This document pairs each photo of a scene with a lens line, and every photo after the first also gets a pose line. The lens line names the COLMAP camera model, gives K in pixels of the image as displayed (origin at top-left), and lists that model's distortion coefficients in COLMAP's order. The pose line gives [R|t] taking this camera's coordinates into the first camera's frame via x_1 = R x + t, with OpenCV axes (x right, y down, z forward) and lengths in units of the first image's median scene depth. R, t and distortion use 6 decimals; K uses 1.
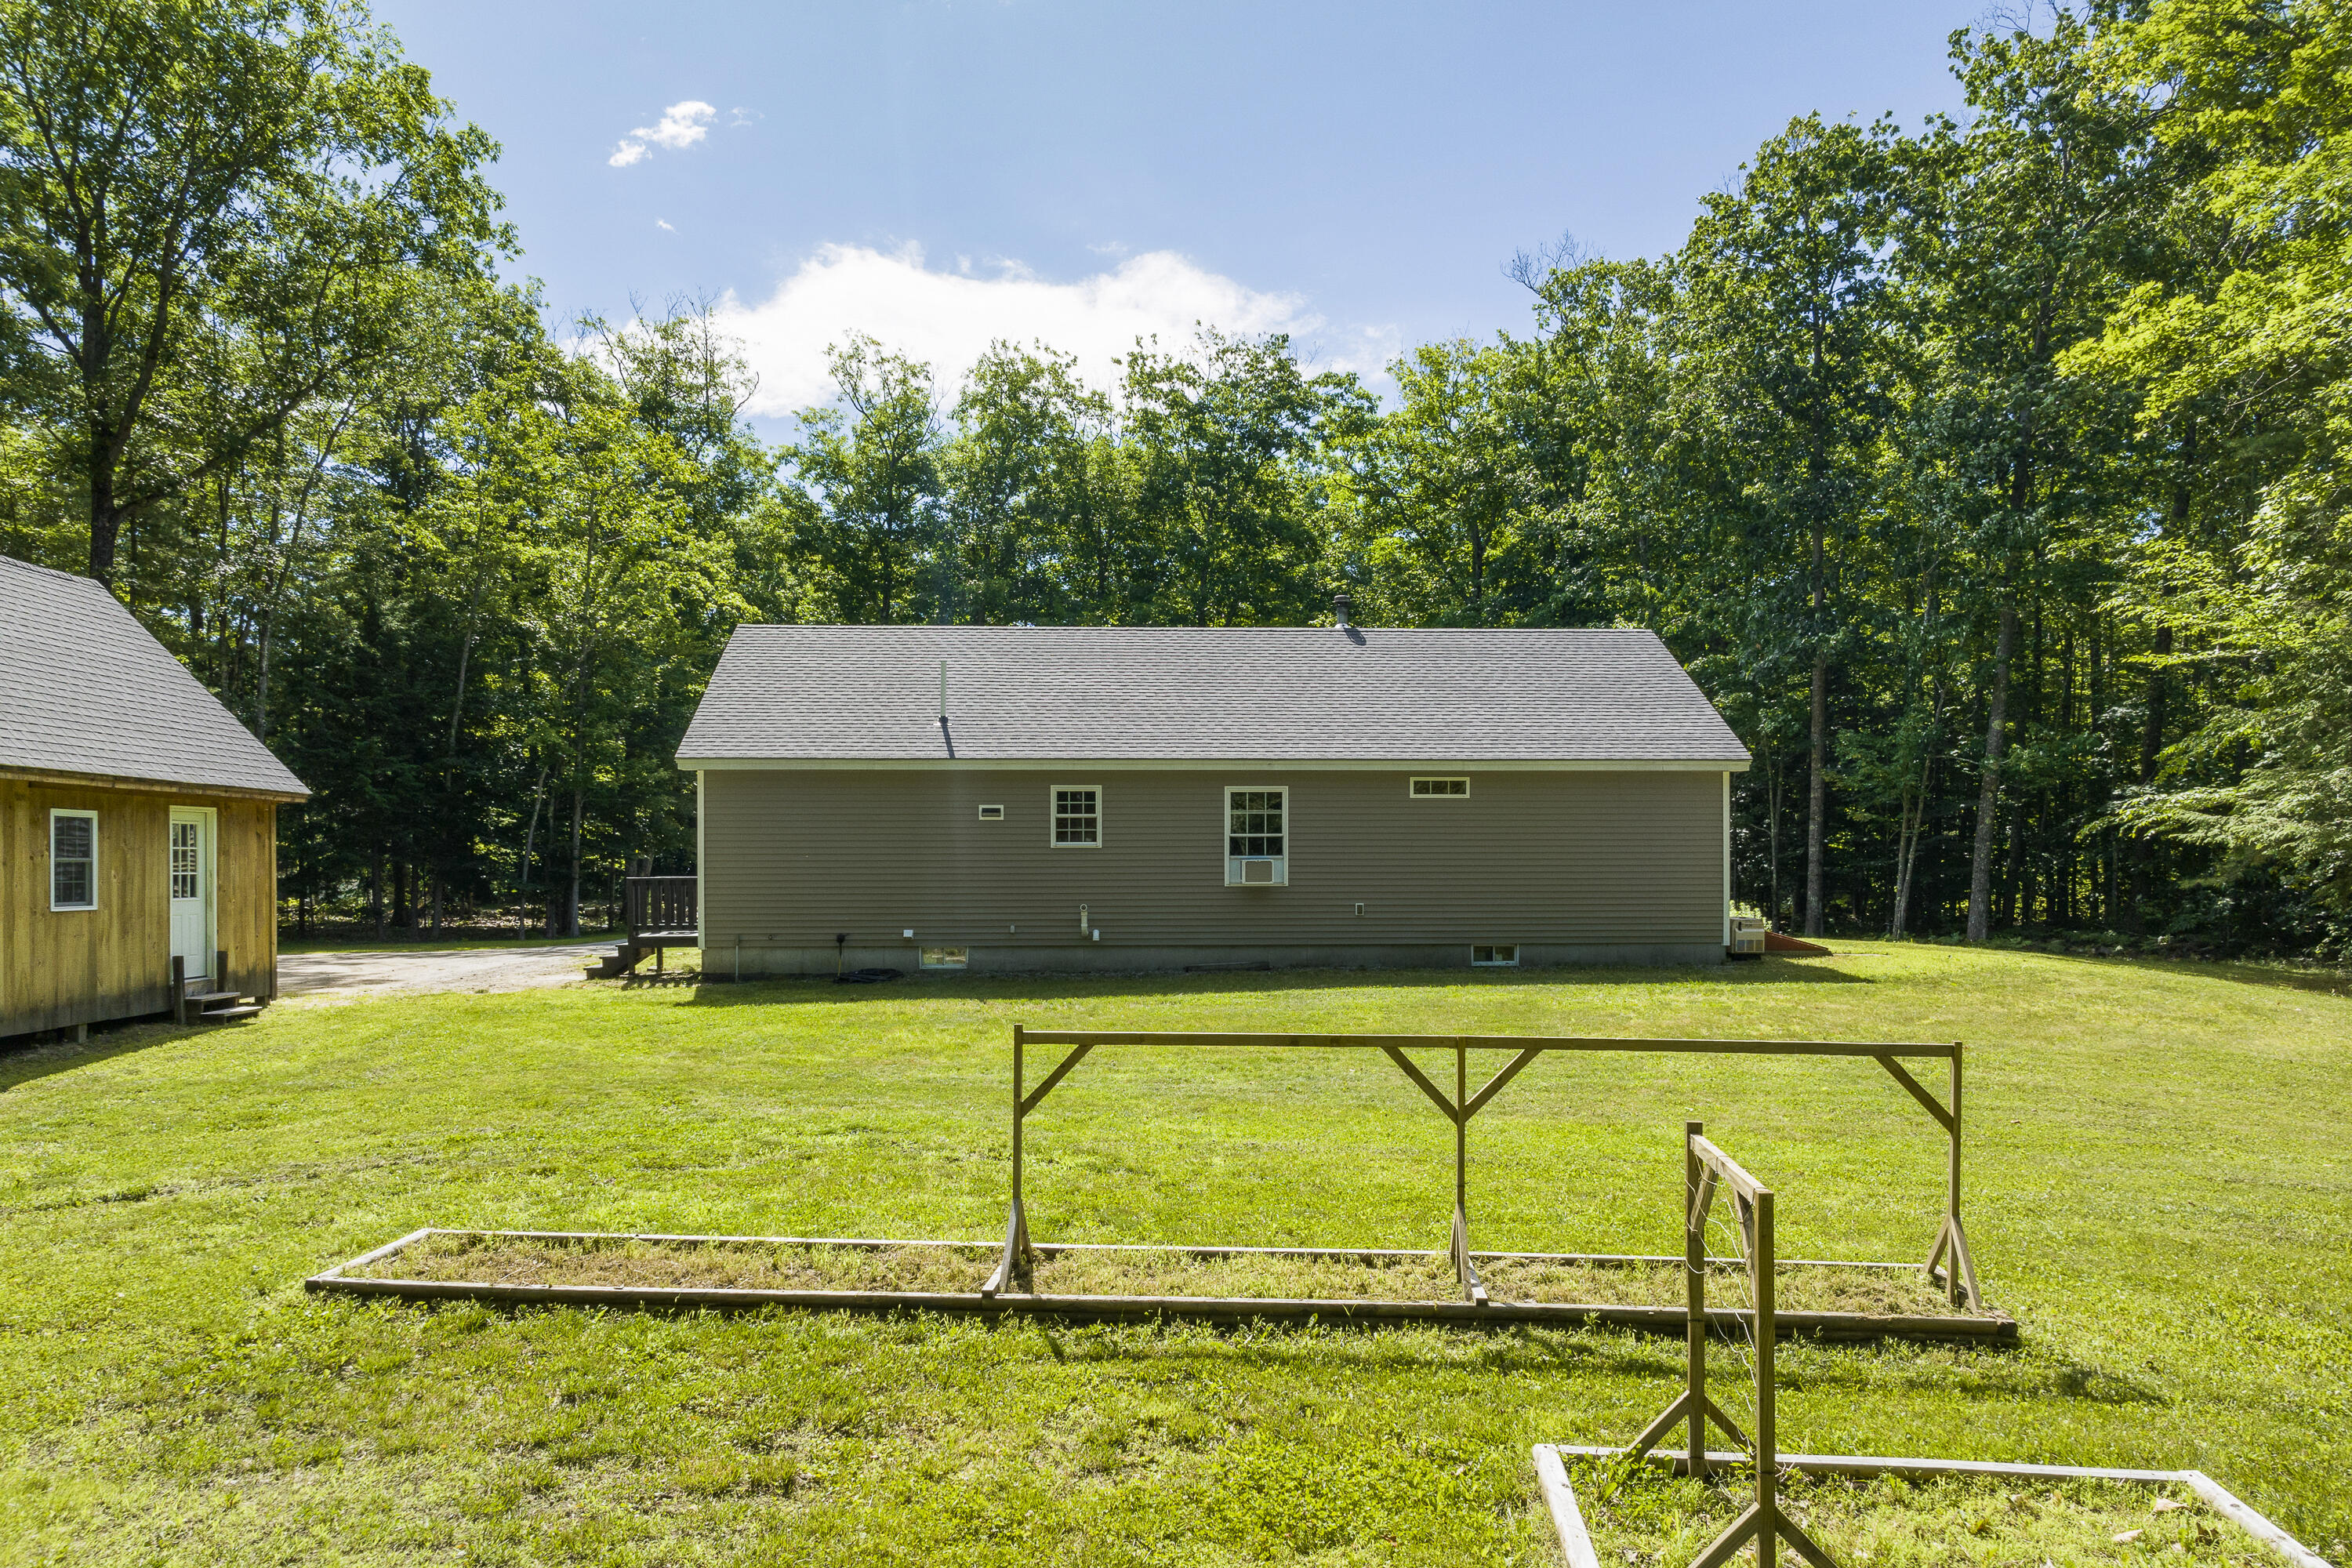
lens RADIAL K [[1632.2, 0, 1176.6], [0, 1632.2, 807.1], [0, 0, 1]] dist [-0.004717, -0.021986]
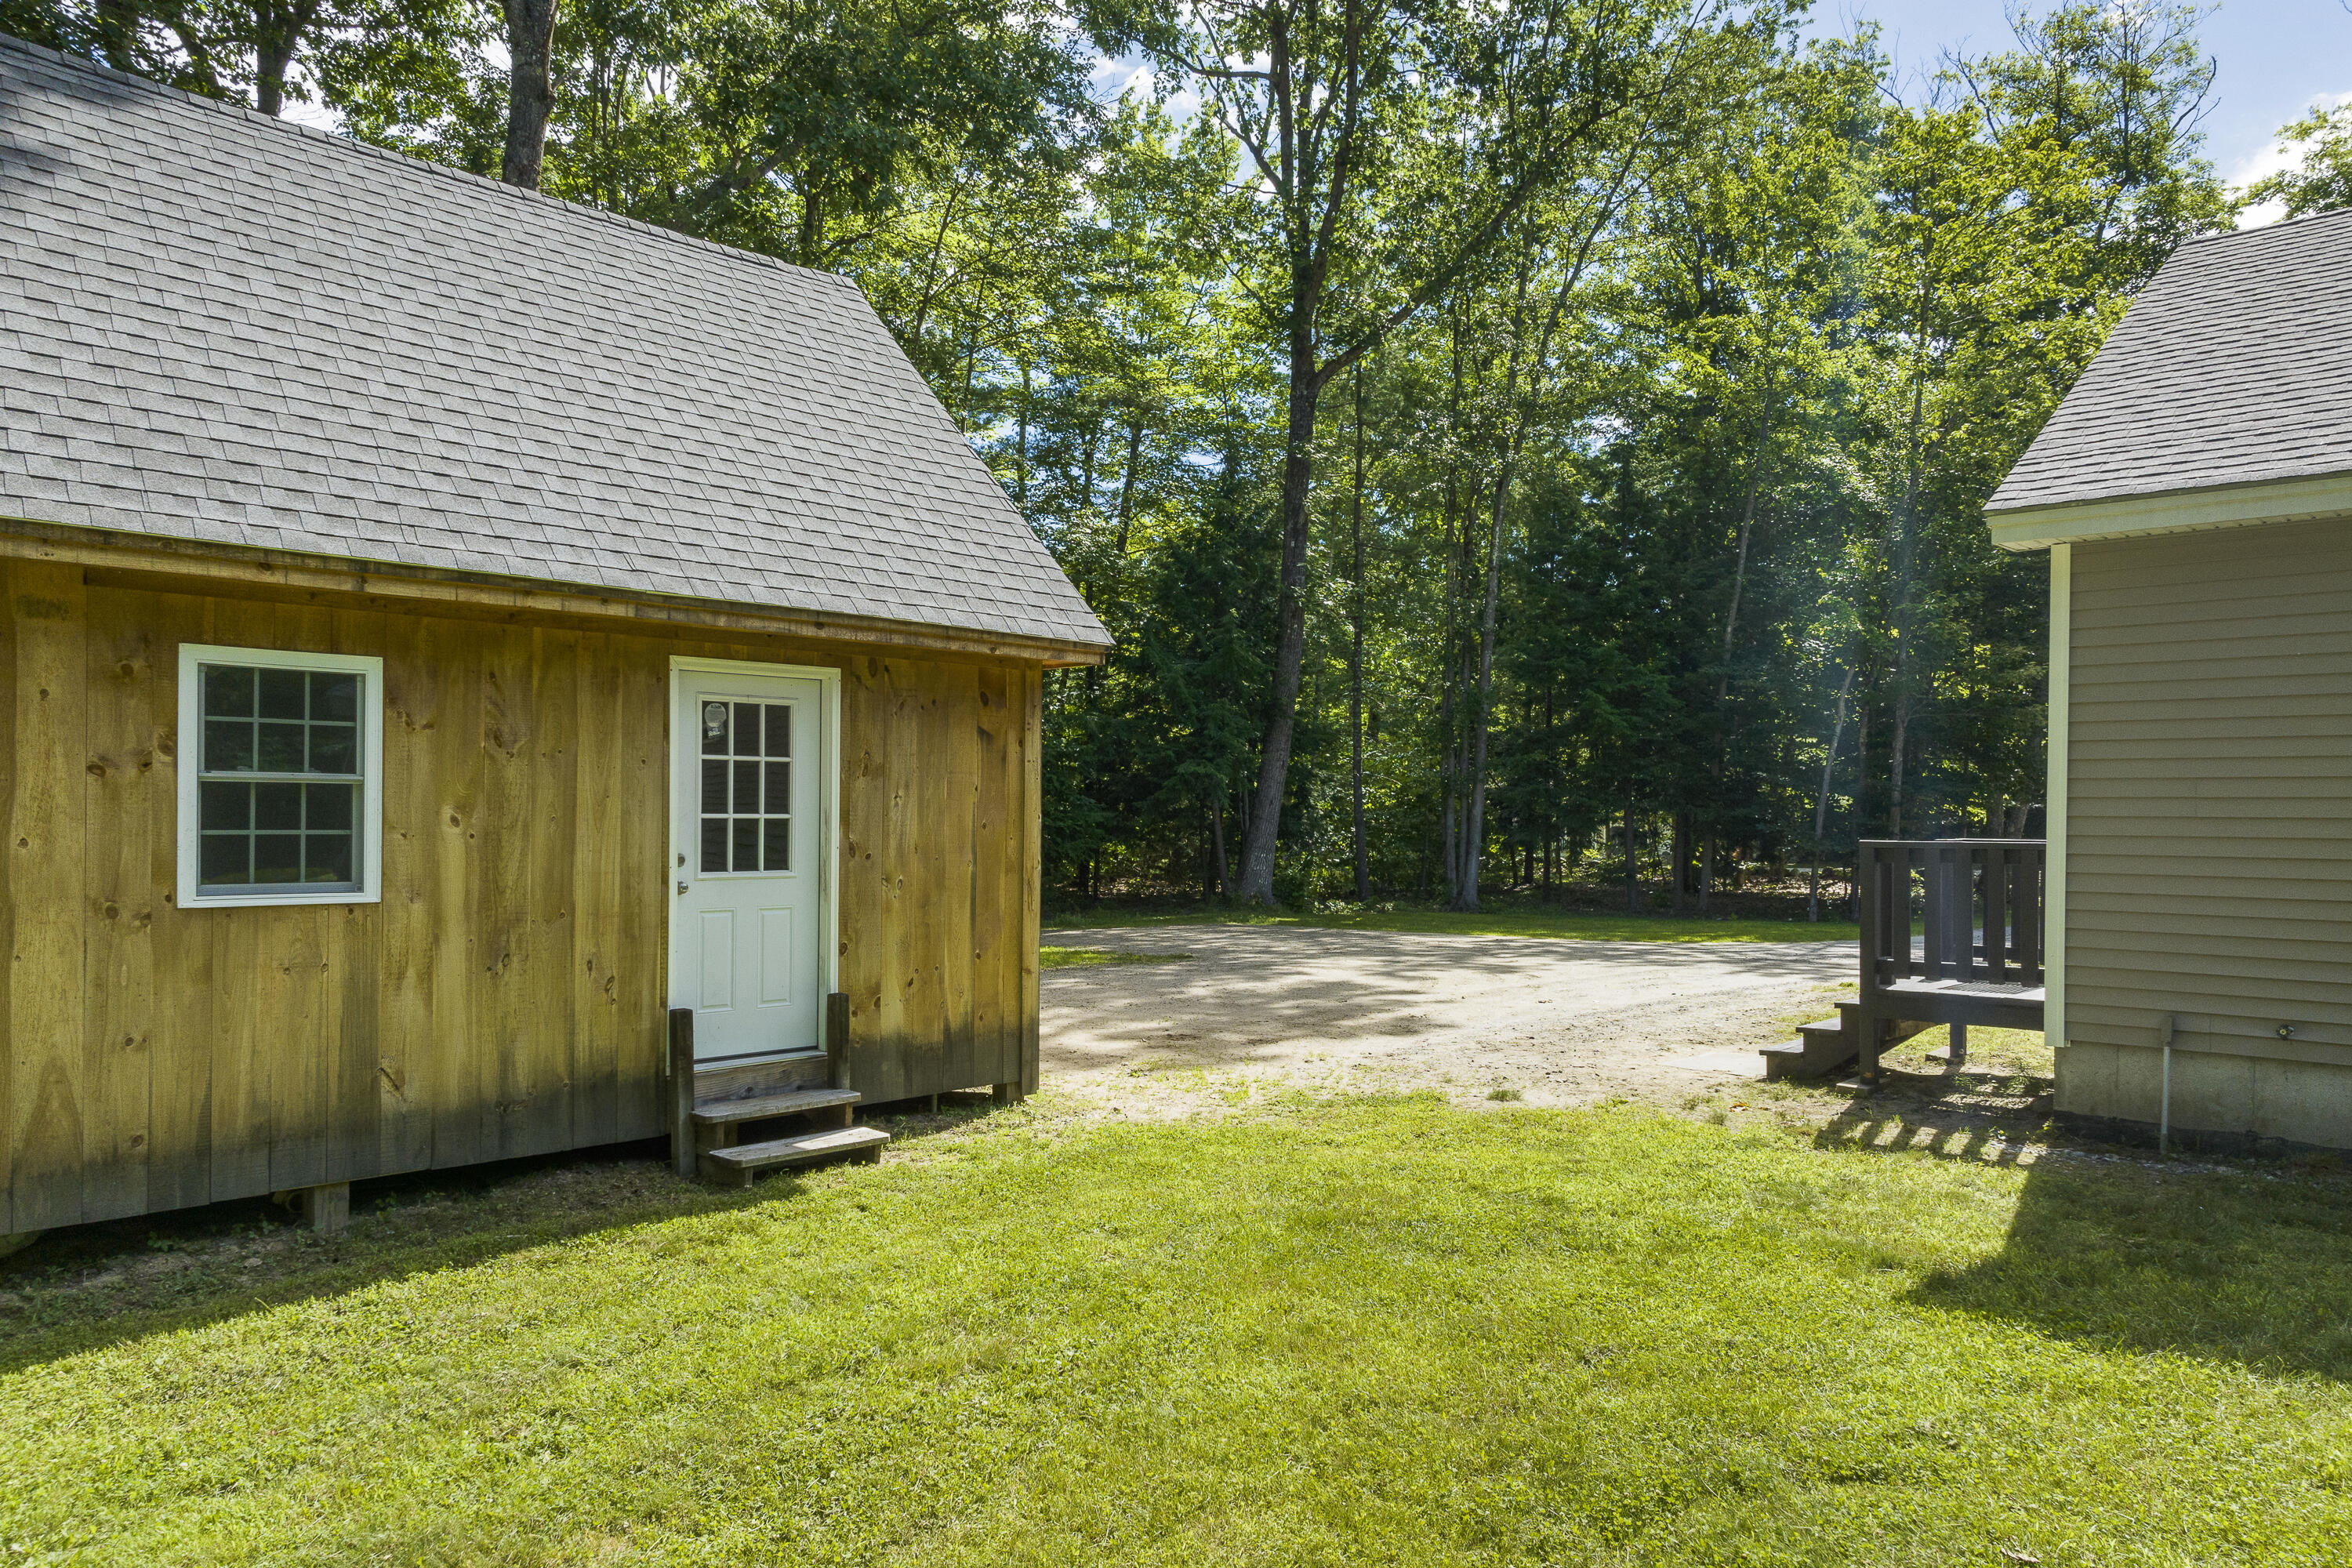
lens RADIAL K [[1632.2, 0, 1194.4], [0, 1632.2, 857.7], [0, 0, 1]] dist [-0.004717, -0.021986]
pose [[0.693093, 0.027843, -0.720310, -0.163322], [0.015927, 0.998418, 0.053919, 0.023757], [0.720672, -0.048843, 0.691554, 0.610057]]
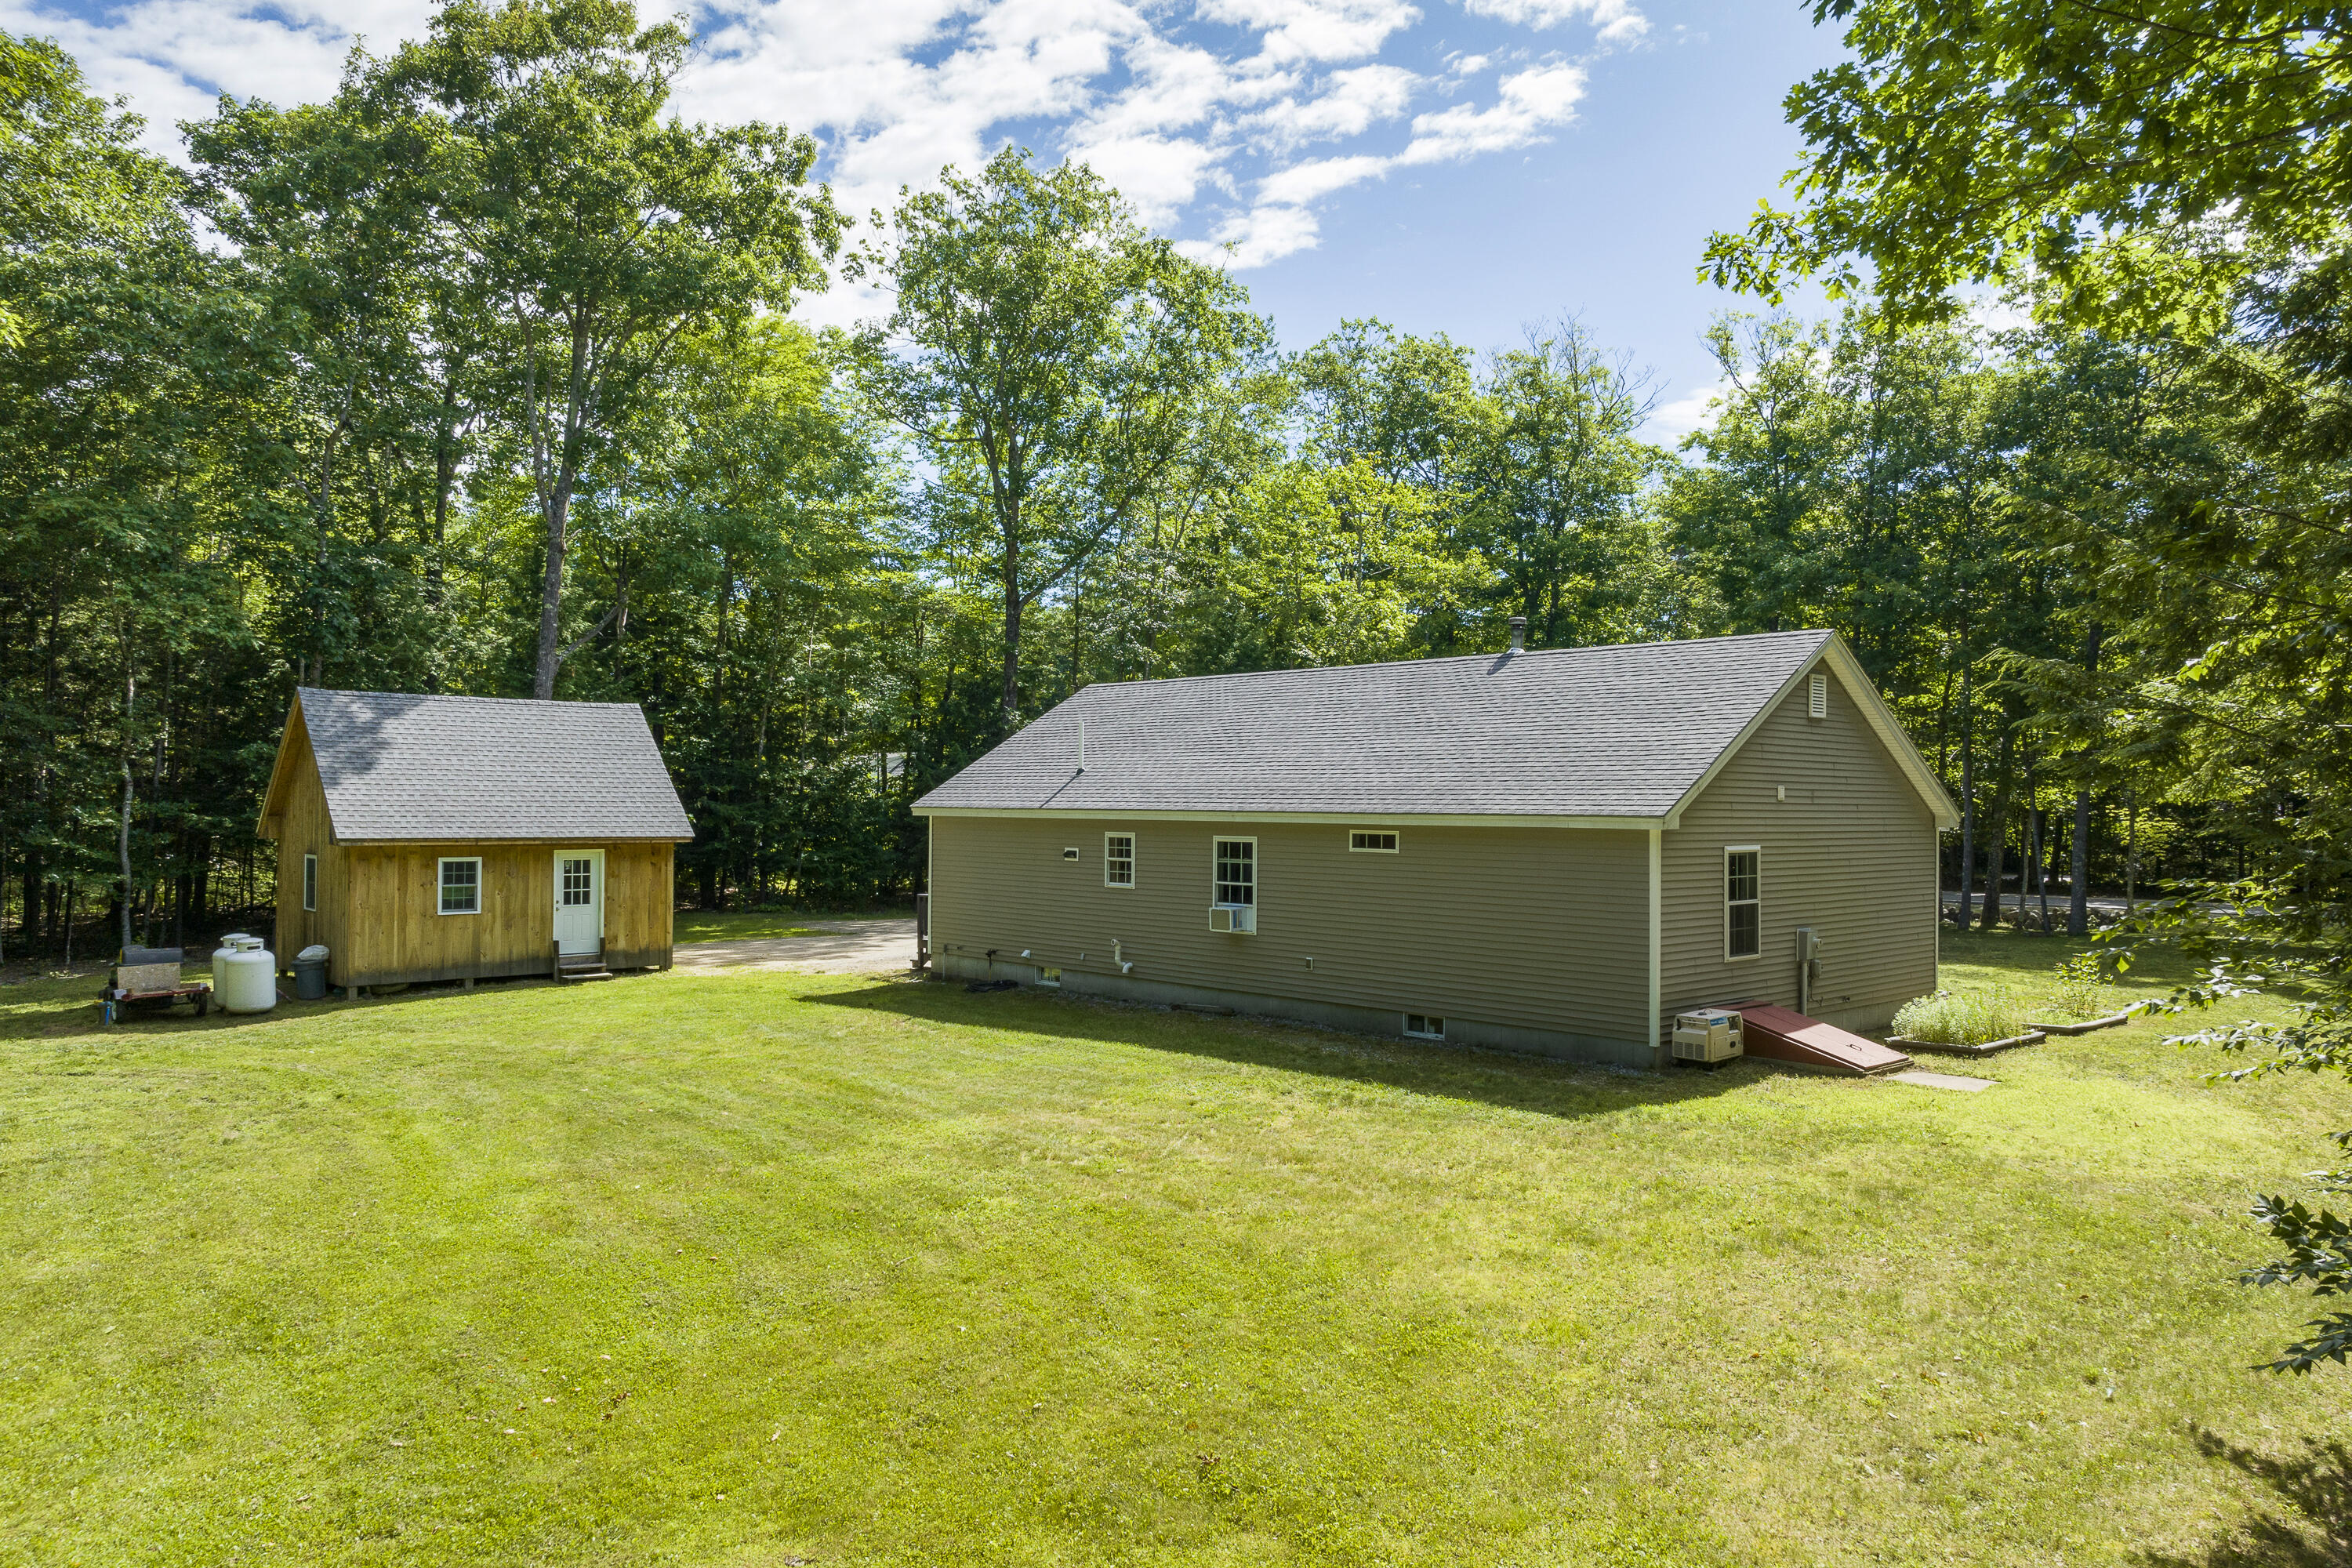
lens RADIAL K [[1632.2, 0, 1197.8], [0, 1632.2, 806.9], [0, 0, 1]] dist [-0.004717, -0.021986]
pose [[0.637855, 0.010840, -0.770080, 0.840216], [0.019922, 0.999334, 0.030569, -0.064070], [0.769899, -0.034840, 0.637214, 0.335214]]
